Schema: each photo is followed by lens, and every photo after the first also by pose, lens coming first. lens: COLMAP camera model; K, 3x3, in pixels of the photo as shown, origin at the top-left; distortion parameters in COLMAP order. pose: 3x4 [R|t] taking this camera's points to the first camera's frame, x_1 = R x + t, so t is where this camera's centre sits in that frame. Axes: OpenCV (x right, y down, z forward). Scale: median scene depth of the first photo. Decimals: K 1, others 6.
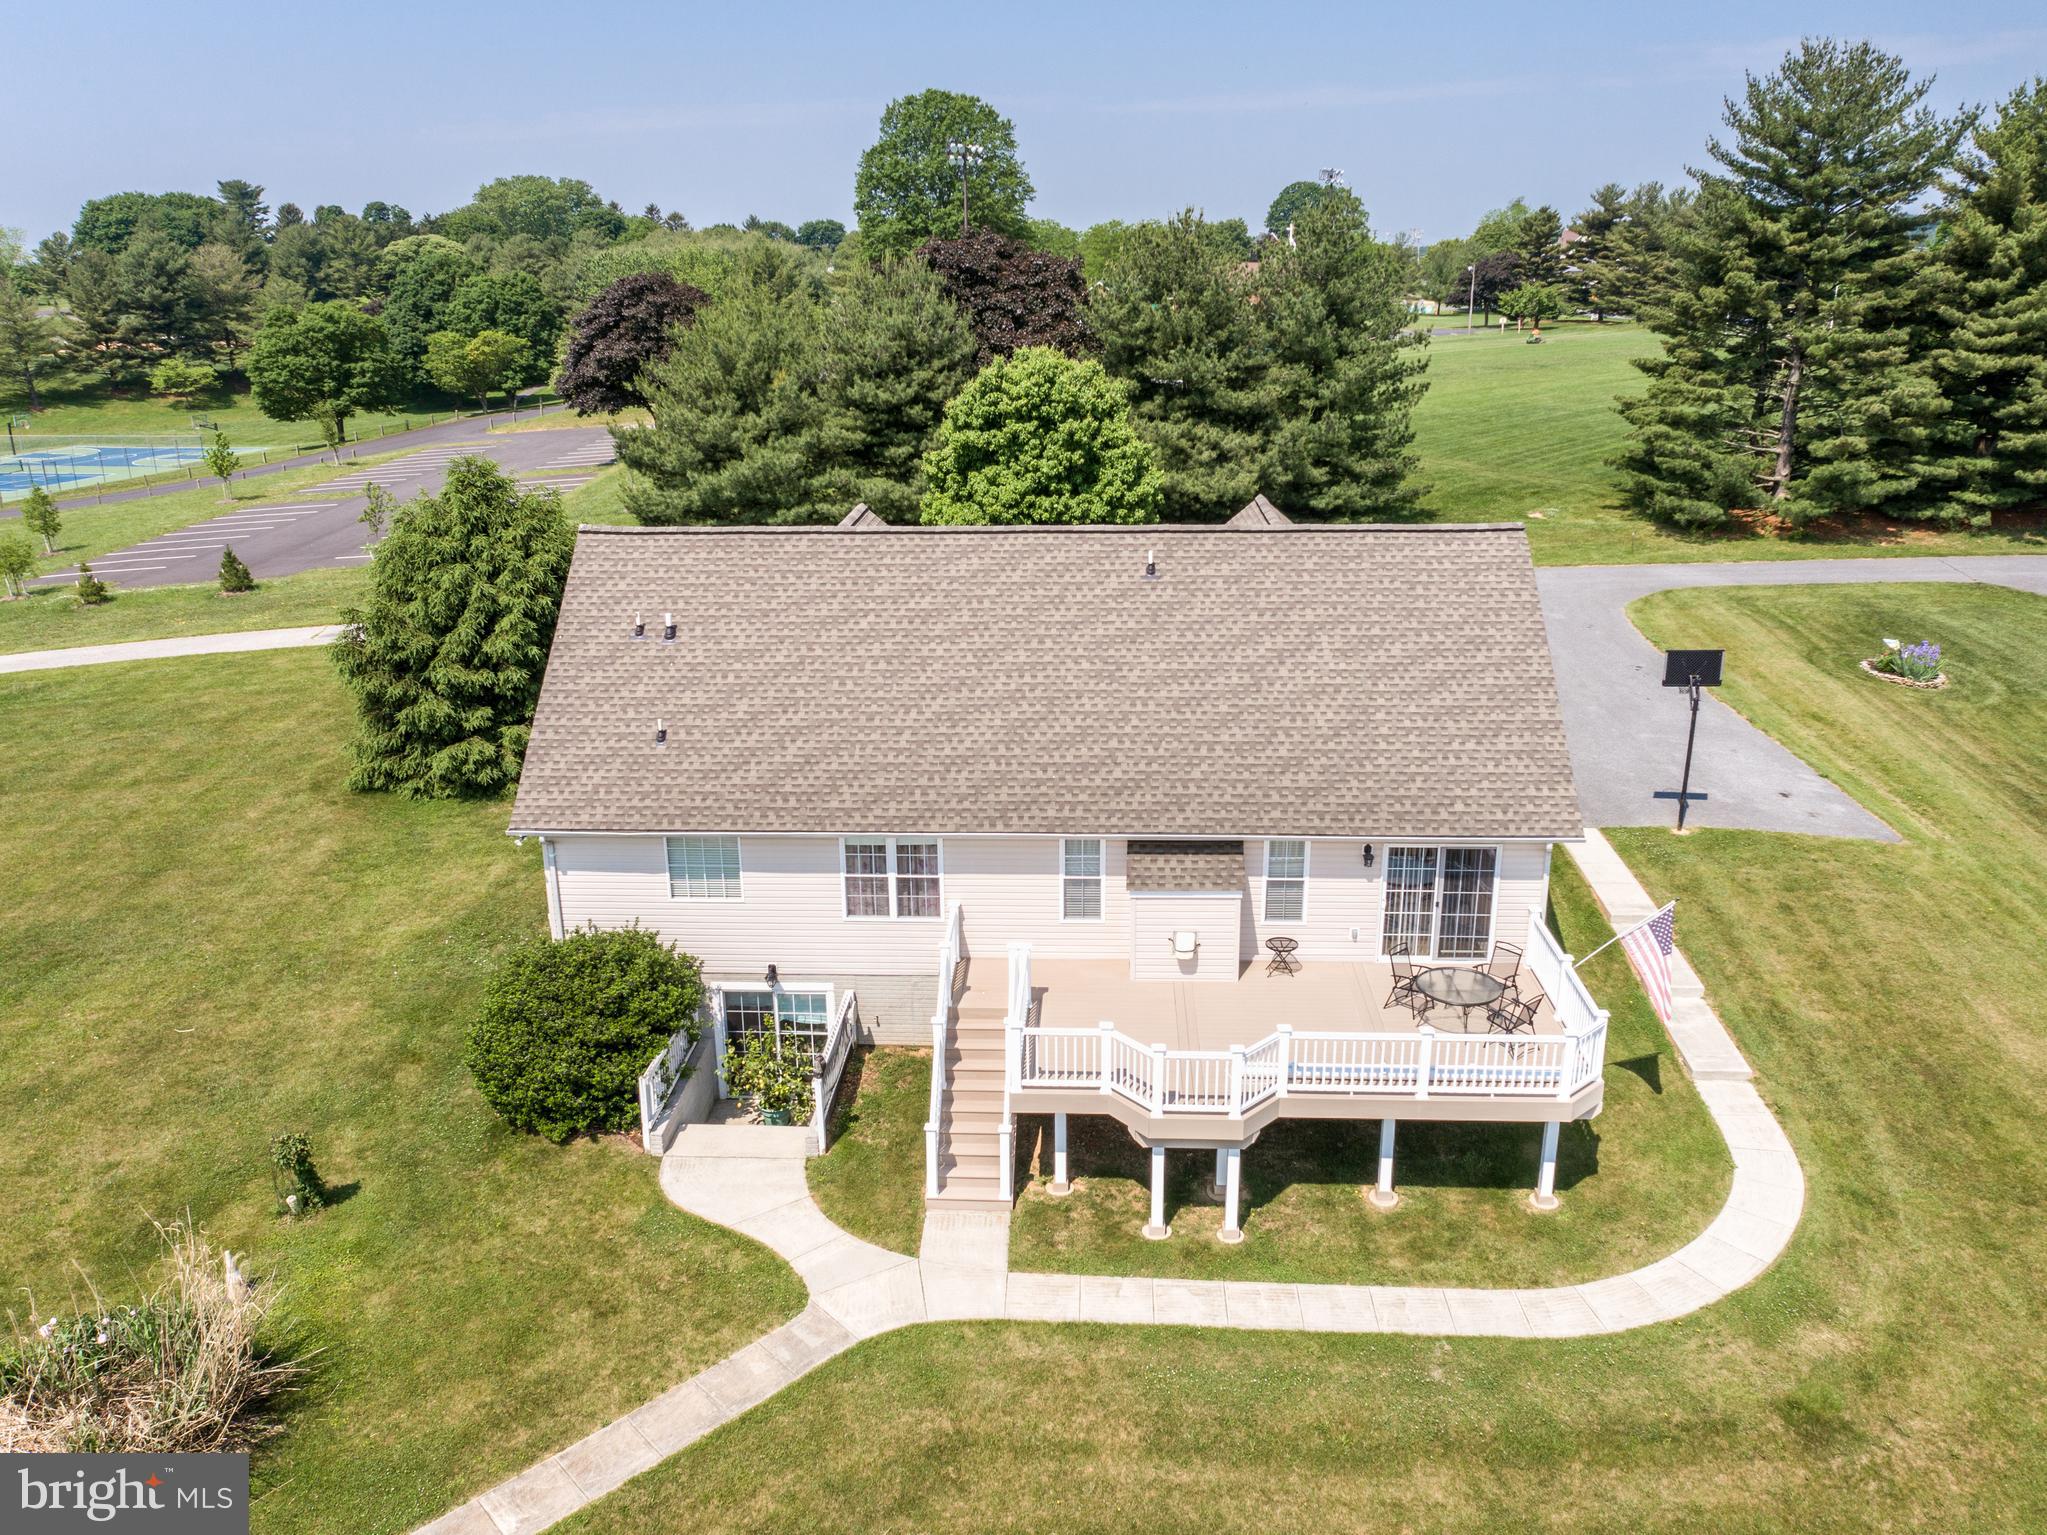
lens RADIAL K [[1573.1, 0, 1021.8], [0, 1573.1, 758.4], [0, 0, 1]] dist [-0.007249, -0.006111]
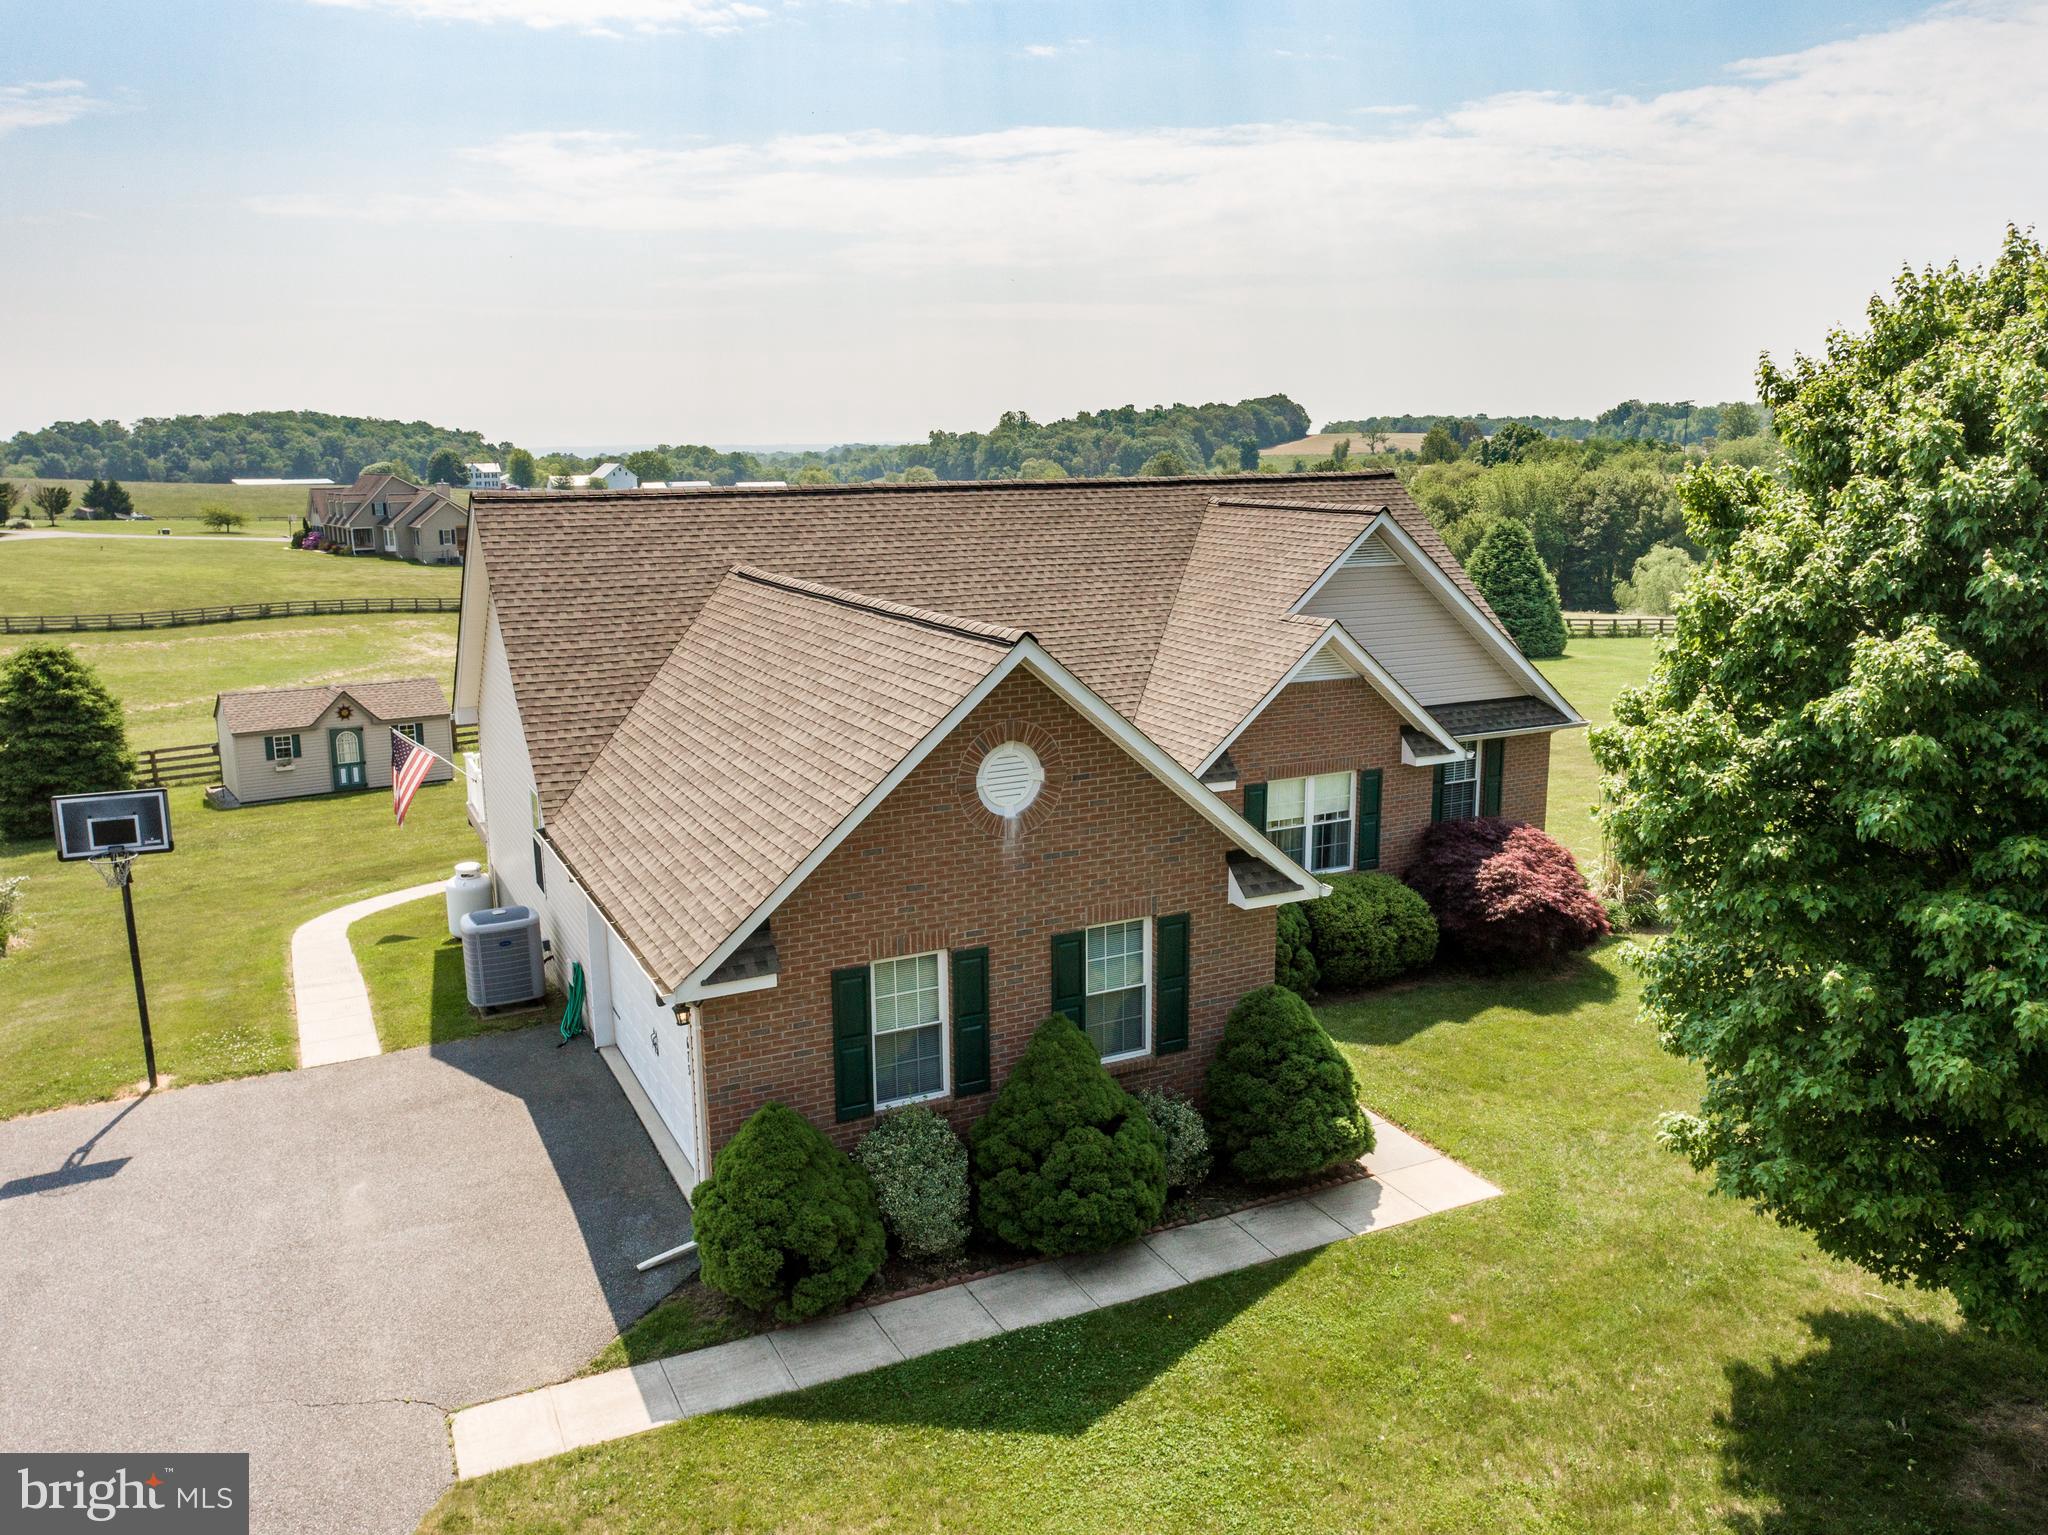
lens RADIAL K [[1555.3, 0, 1024.0], [0, 1555.3, 767.5], [0, 0, 1]] dist [-0.022392, 0.012895]
pose [[-0.874141, 0.119347, -0.470779, 0.499781], [-0.128643, 0.877817, 0.461399, -0.466826], [0.468324, 0.463891, -0.751983, 1.946675]]
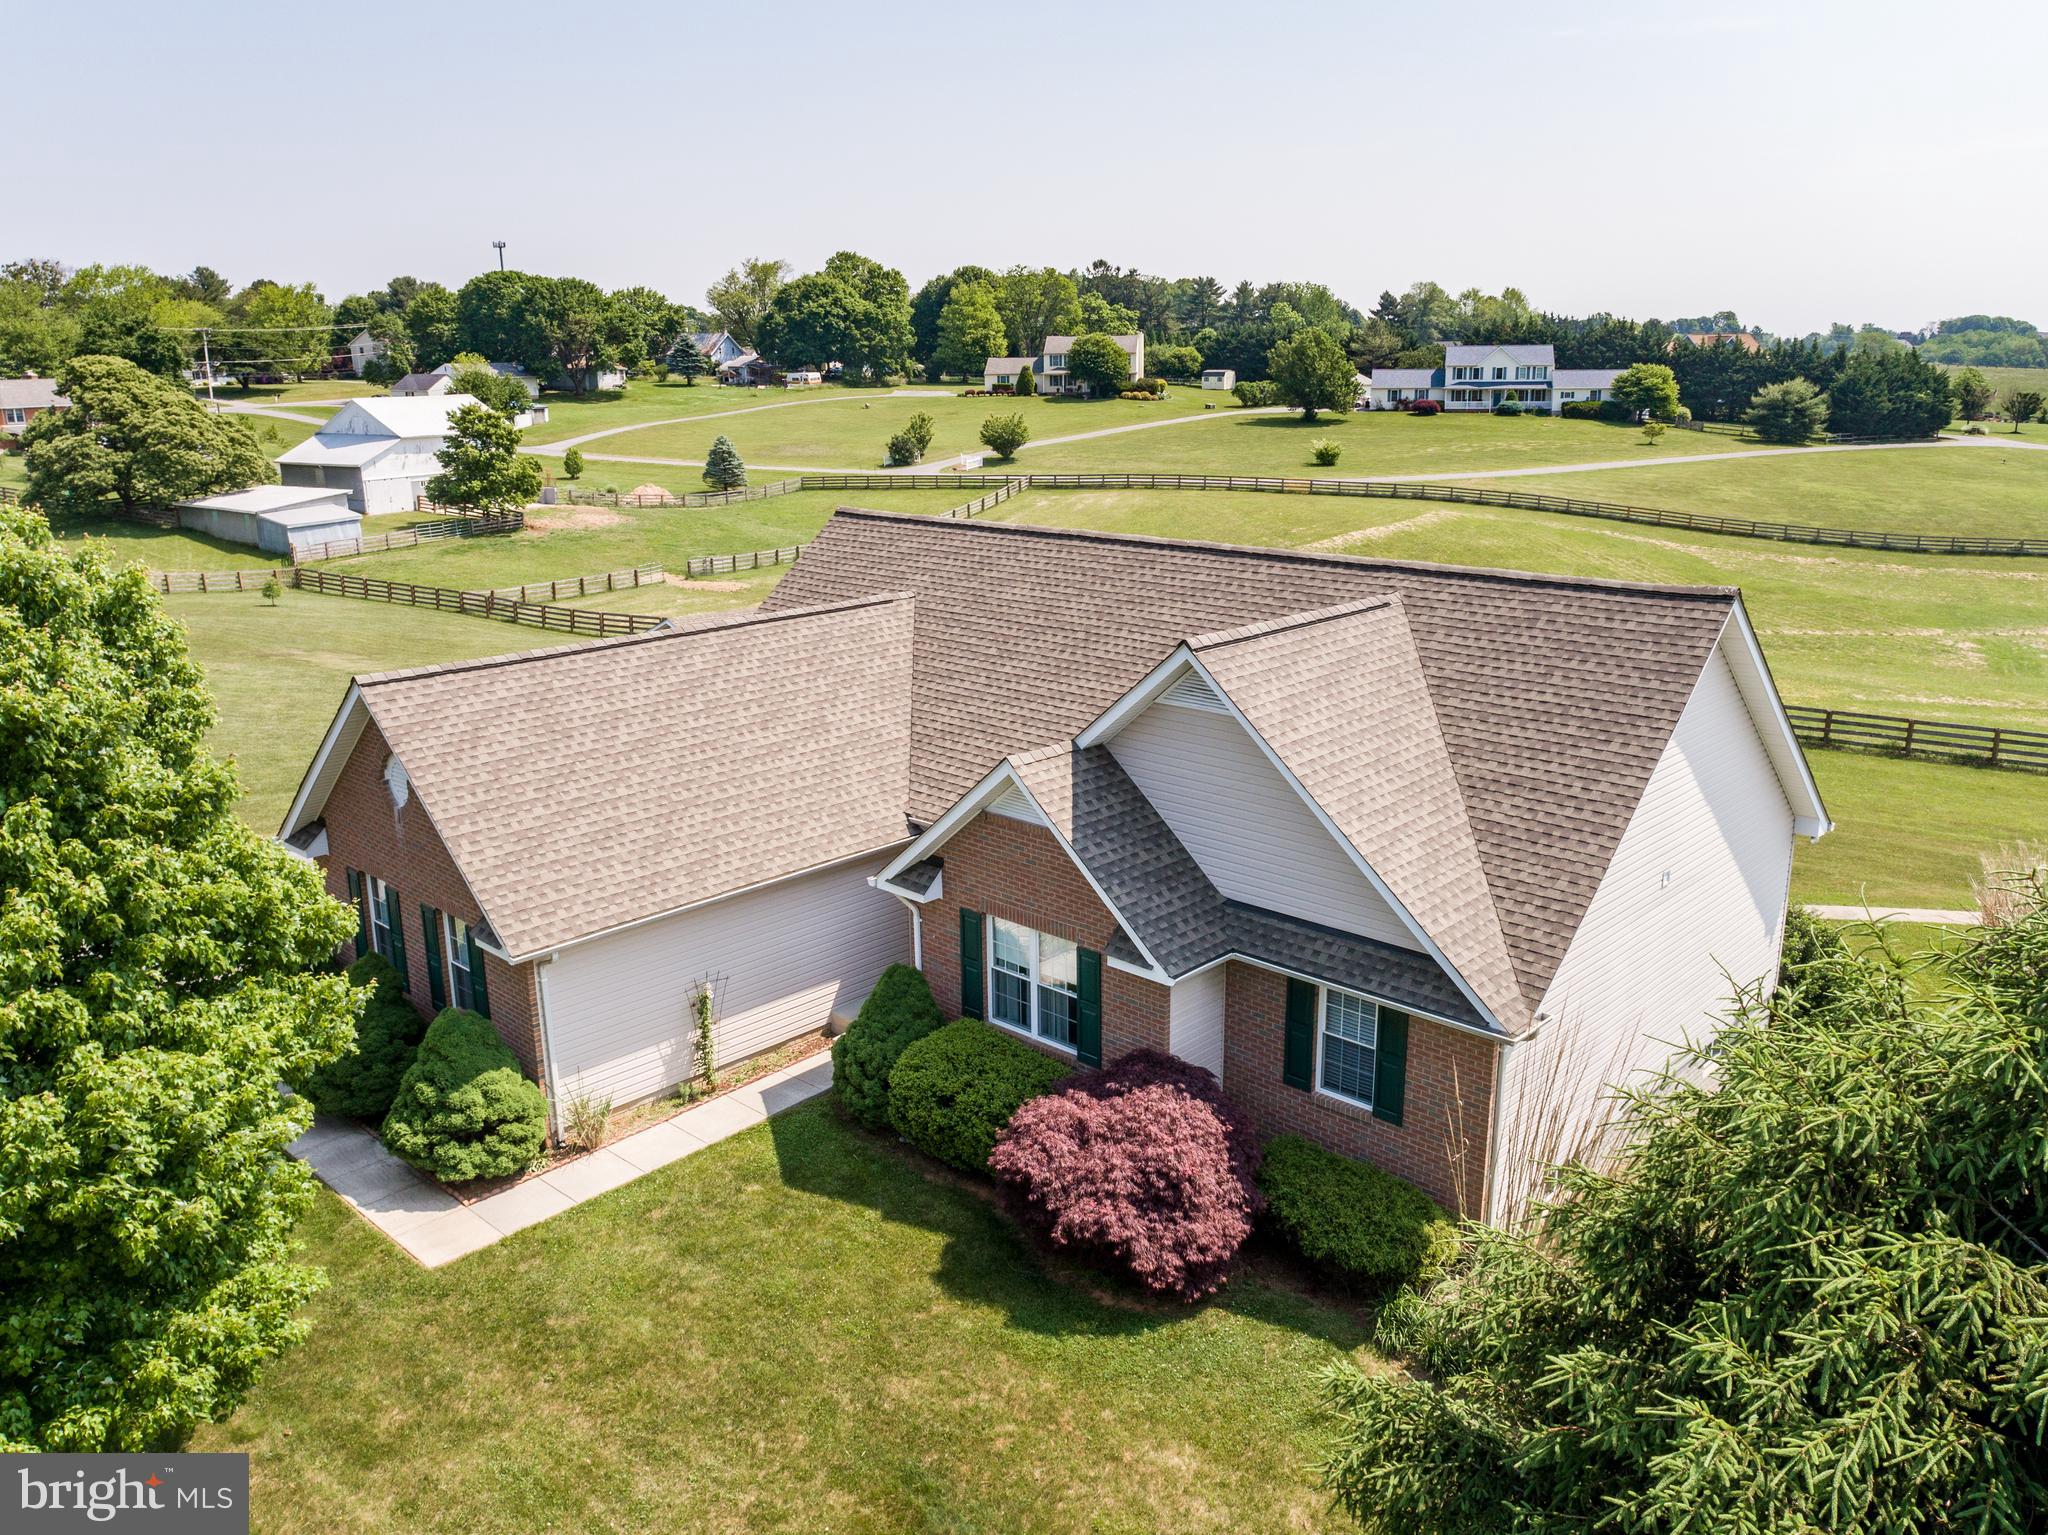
lens RADIAL K [[1580.5, 0, 1023.3], [0, 1580.5, 772.0], [0, 0, 1]] dist [-0.020441, 0.012825]
pose [[-0.755479, -0.152158, 0.637259, -0.539962], [0.216845, 0.859769, 0.462359, -0.503389], [-0.618248, 0.487489, -0.616542, 1.806863]]
